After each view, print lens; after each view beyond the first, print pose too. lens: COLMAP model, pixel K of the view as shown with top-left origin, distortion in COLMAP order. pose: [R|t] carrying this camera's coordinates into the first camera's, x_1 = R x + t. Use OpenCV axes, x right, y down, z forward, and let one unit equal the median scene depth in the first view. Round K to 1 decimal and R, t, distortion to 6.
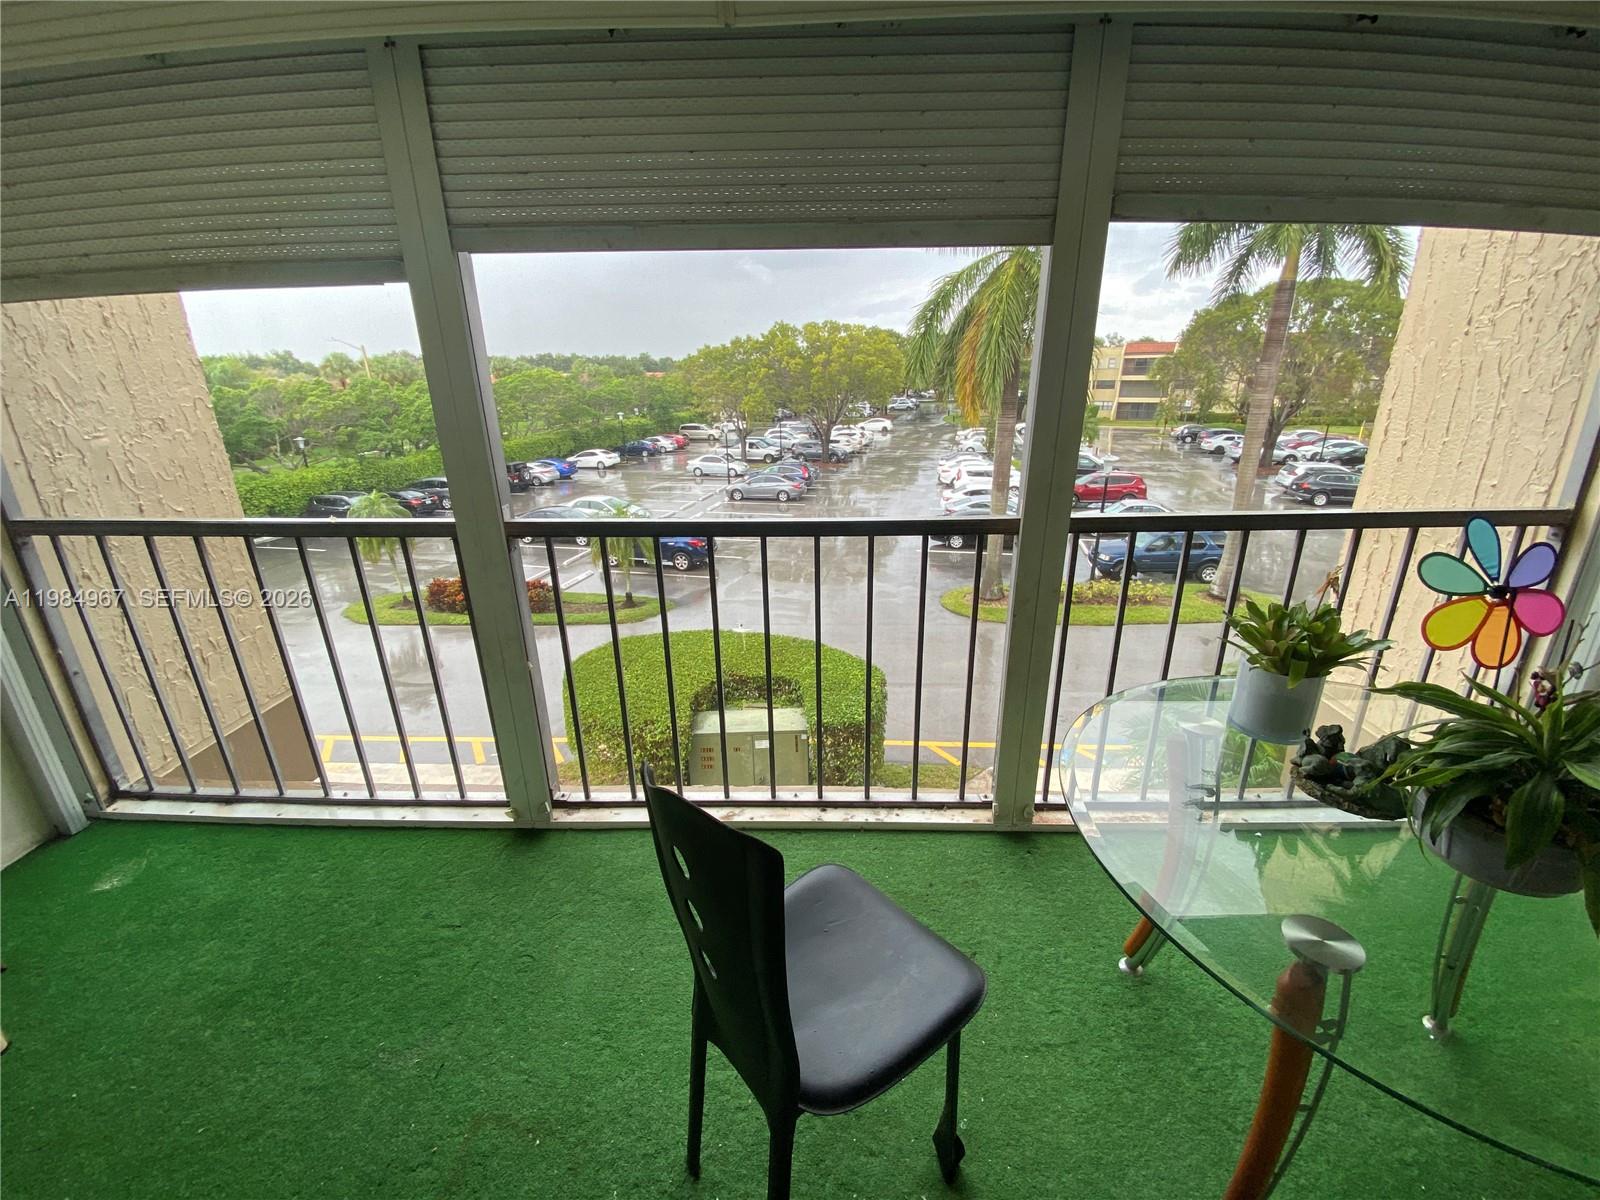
lens RADIAL K [[655.2, 0, 802.7], [0, 655.2, 605.8], [0, 0, 1]] dist [-0.019832, -0.000540]
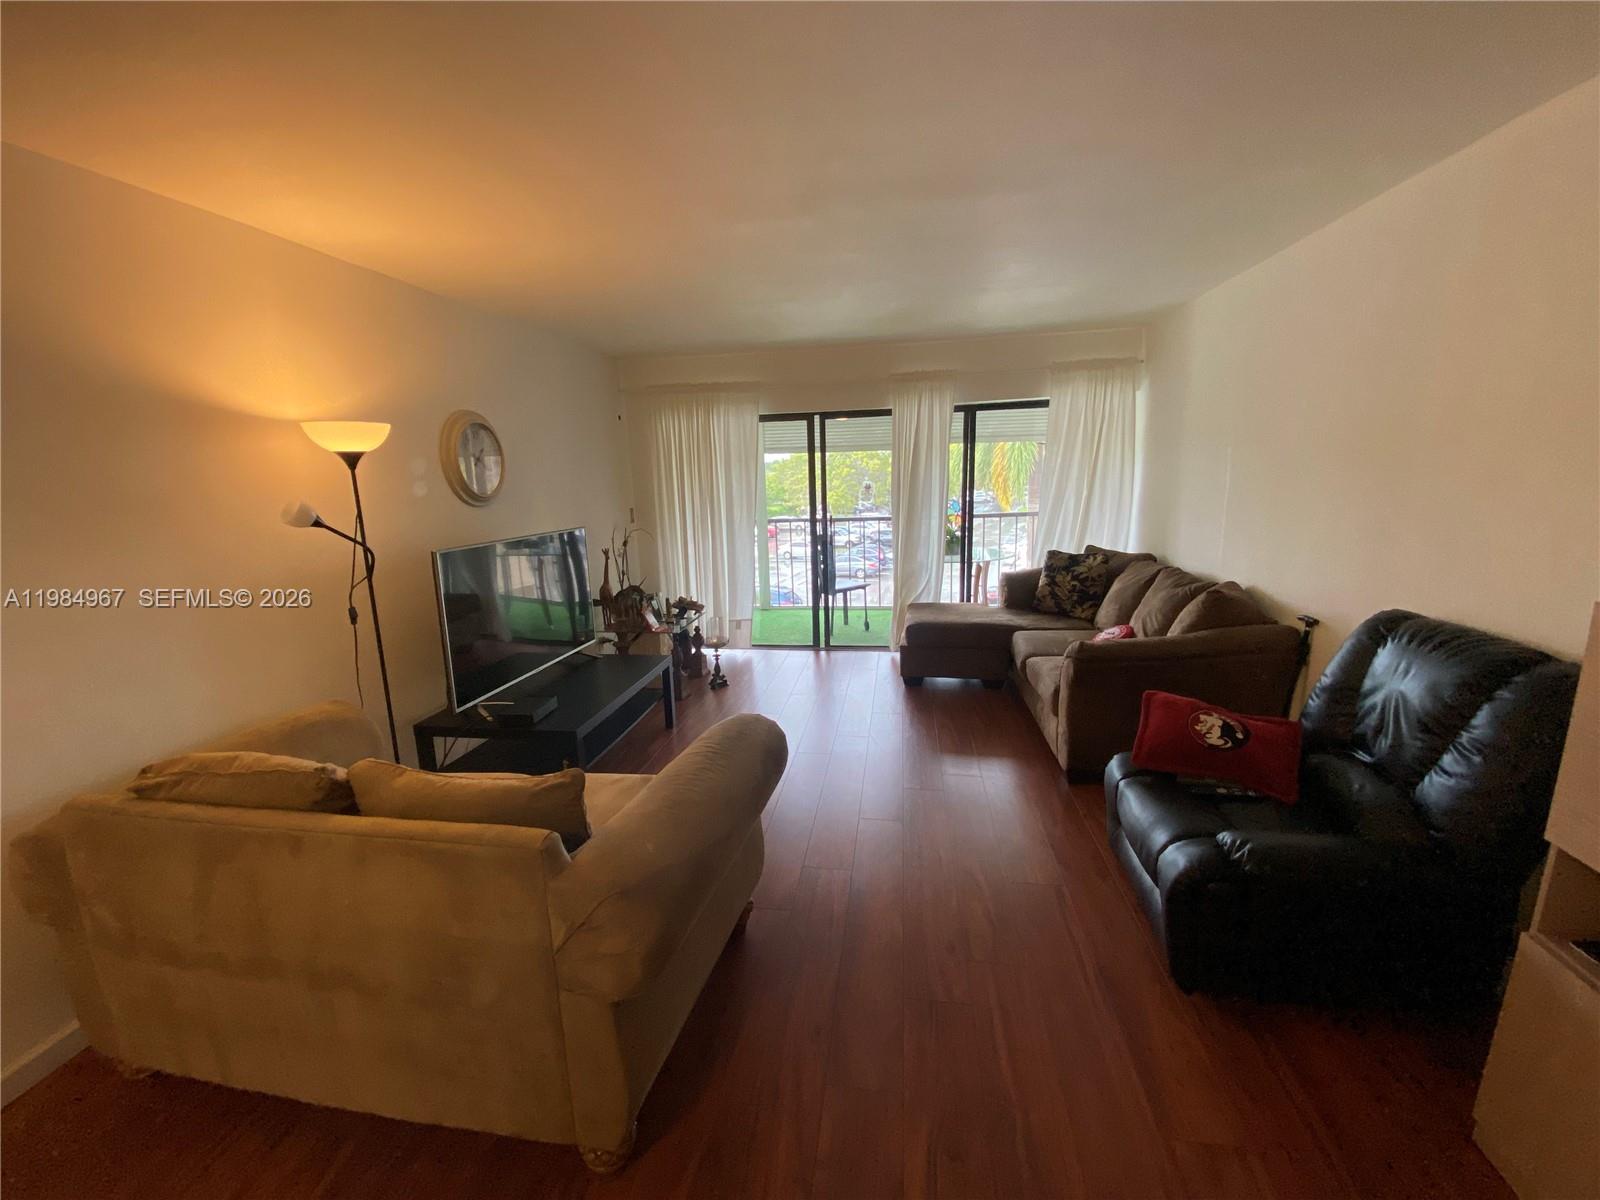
lens RADIAL K [[655.2, 0, 797.6], [0, 655.2, 597.2], [0, 0, 1]] dist [-0.019832, -0.000540]
pose [[0.990667, 0.003241, -0.136264, 0.013976], [-0.023605, 0.988691, -0.148098, 0.038851], [0.134243, 0.149933, 0.979540, -0.119750]]
